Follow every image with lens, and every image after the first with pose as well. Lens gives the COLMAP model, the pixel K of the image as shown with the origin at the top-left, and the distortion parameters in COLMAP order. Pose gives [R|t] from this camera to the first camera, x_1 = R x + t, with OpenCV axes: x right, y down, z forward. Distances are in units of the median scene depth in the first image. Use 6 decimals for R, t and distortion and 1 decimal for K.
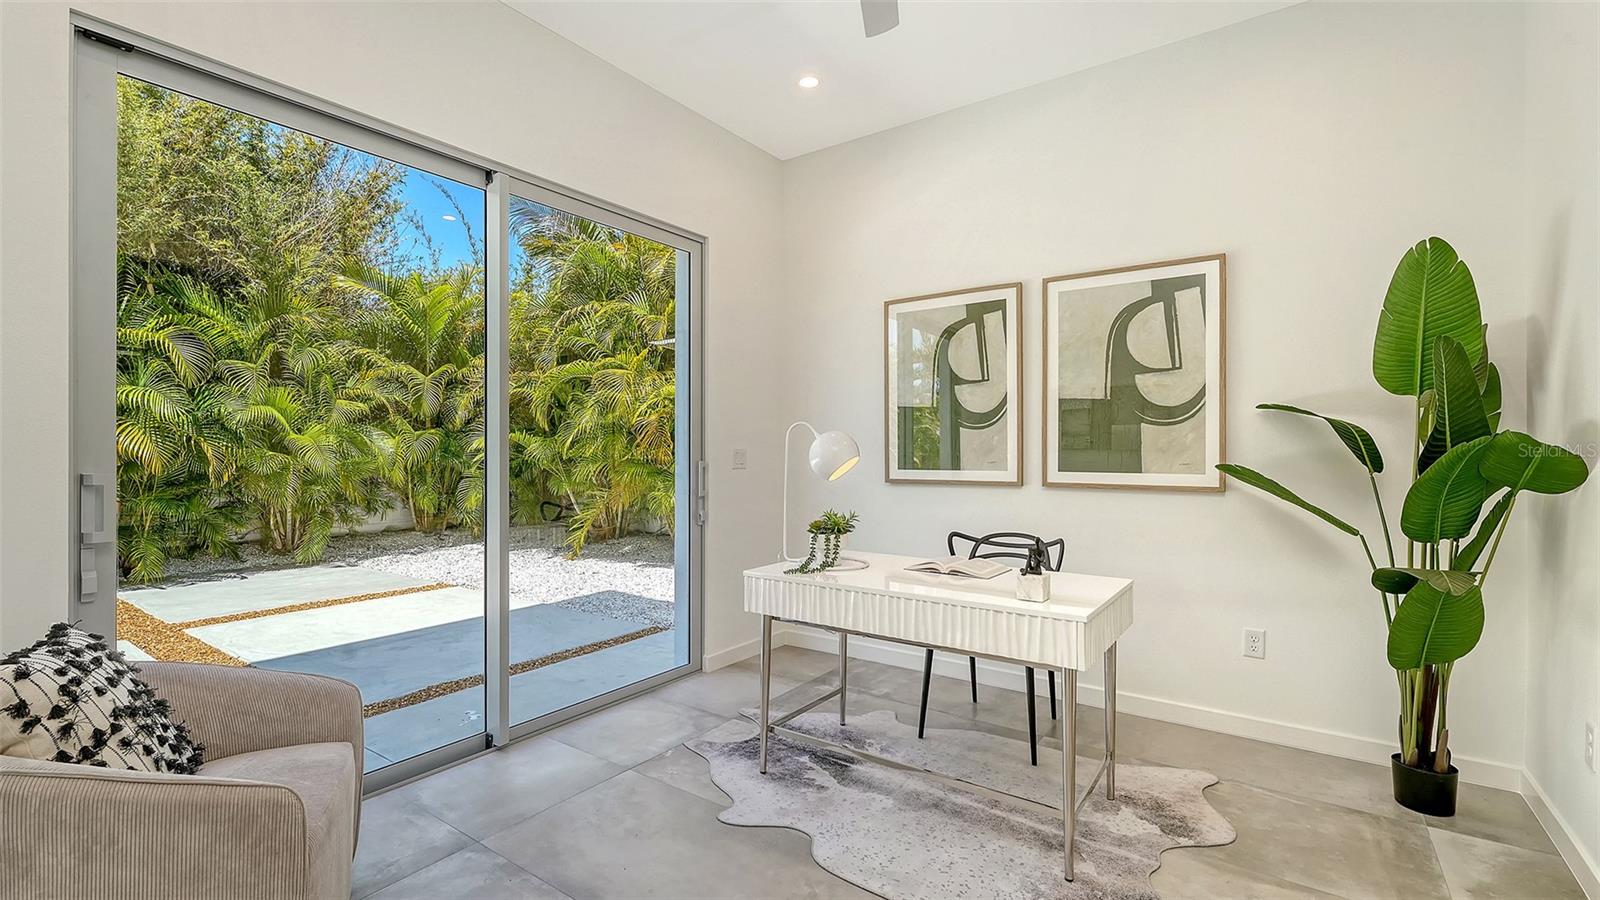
lens RADIAL K [[678.1, 0, 801.0], [0, 678.1, 451.6], [0, 0, 1]] dist [0.001841, -0.002023]
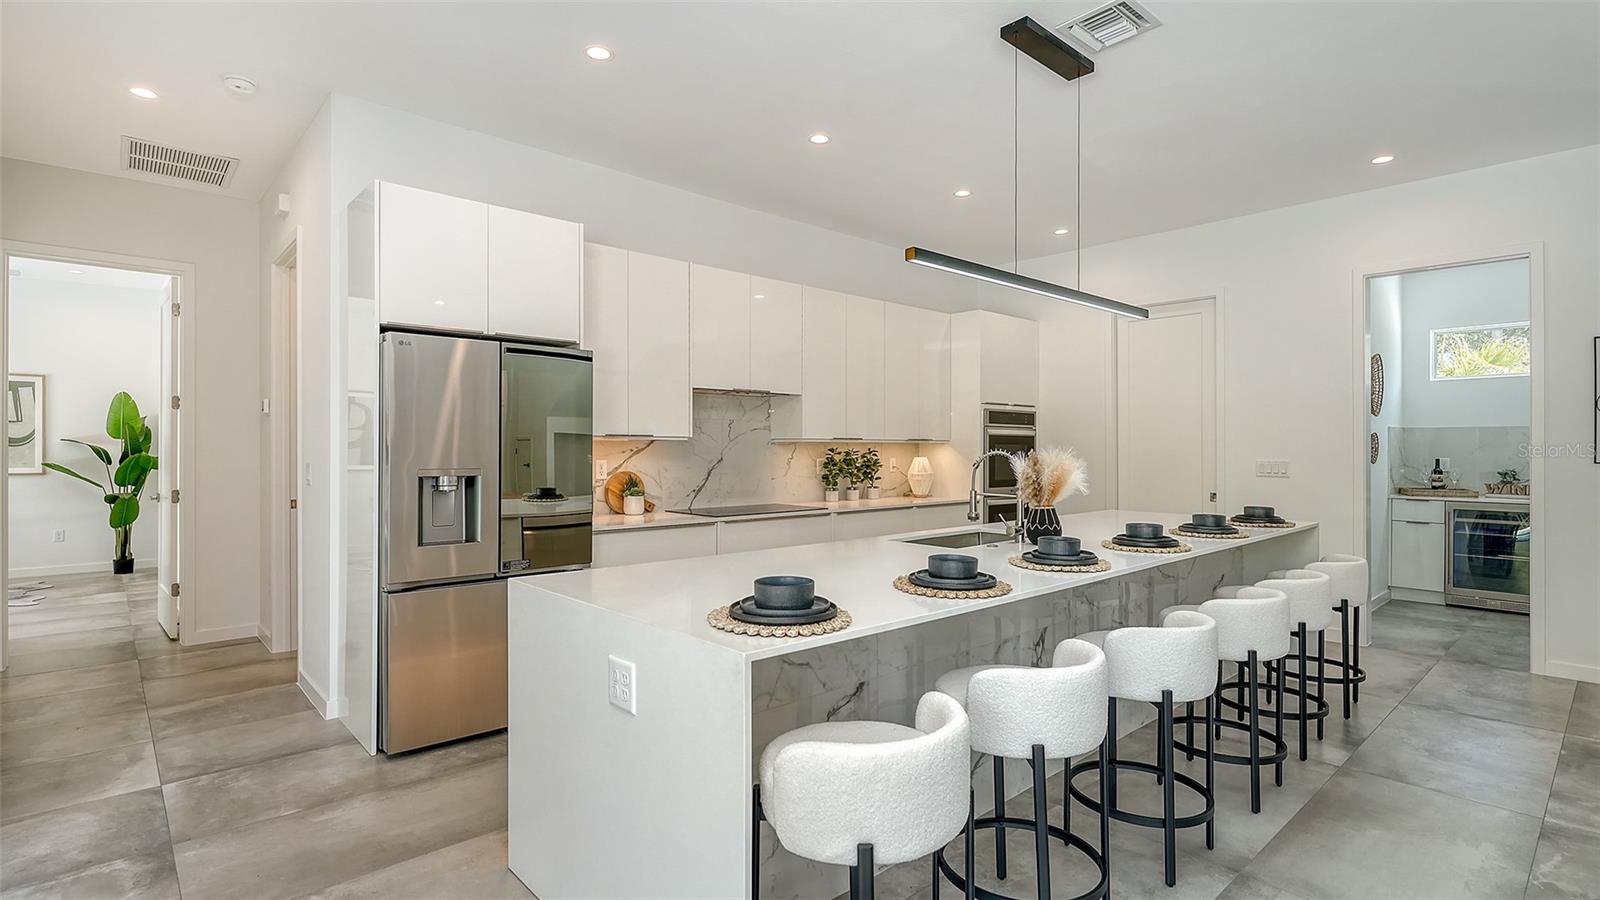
lens RADIAL K [[774.2, 0, 801.9], [0, 774.2, 448.1], [0, 0, 1]] dist [0.000547, -0.001005]
pose [[0.198908, 0.001803, 0.980016, -1.858803], [0.000742, 0.999998, -0.001990, -0.032366], [-0.980018, 0.001123, 0.198907, -2.641873]]
